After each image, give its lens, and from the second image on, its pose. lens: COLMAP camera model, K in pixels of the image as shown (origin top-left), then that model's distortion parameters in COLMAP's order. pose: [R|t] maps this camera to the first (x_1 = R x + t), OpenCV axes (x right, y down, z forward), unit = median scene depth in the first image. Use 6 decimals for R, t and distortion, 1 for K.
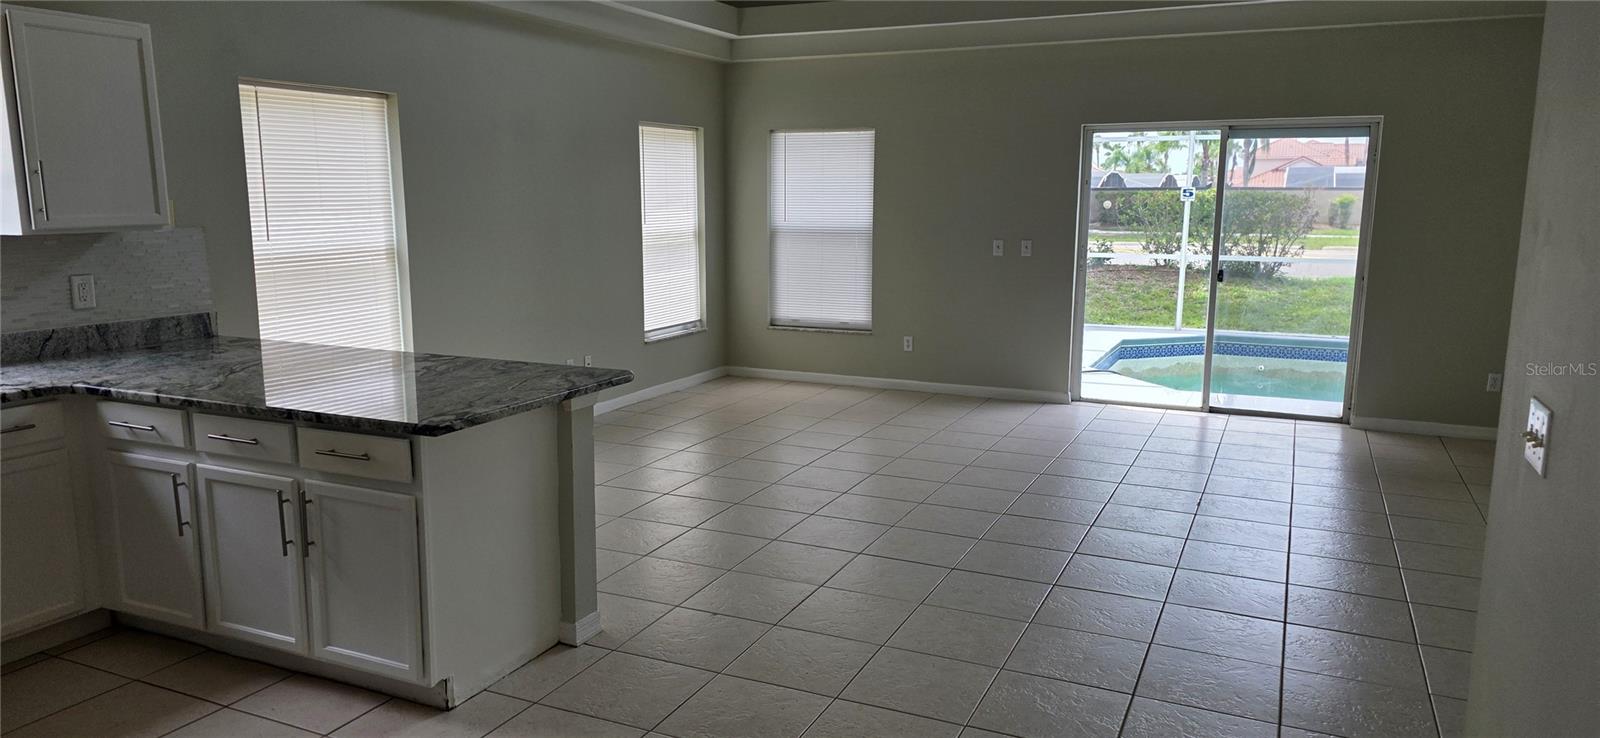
lens RADIAL K [[1081.3, 0, 793.5], [0, 1081.3, 359.6], [0, 0, 1]] dist [0.009801, 0.002618]
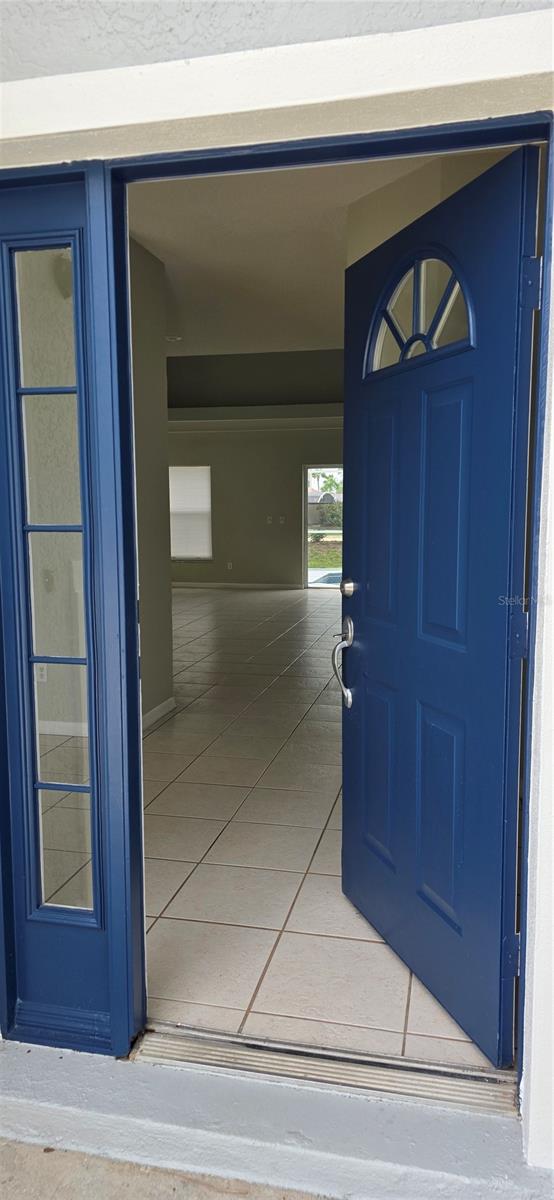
lens RADIAL K [[811.0, 0, 276.5], [0, 811.0, 606.0], [0, 0, 1]] dist [0.009801, 0.002618]
pose [[0.976262, -0.028178, 0.214751, -0.148670], [0.035639, 0.998885, -0.030948, 0.116611], [-0.213640, 0.037867, 0.976178, -0.578805]]
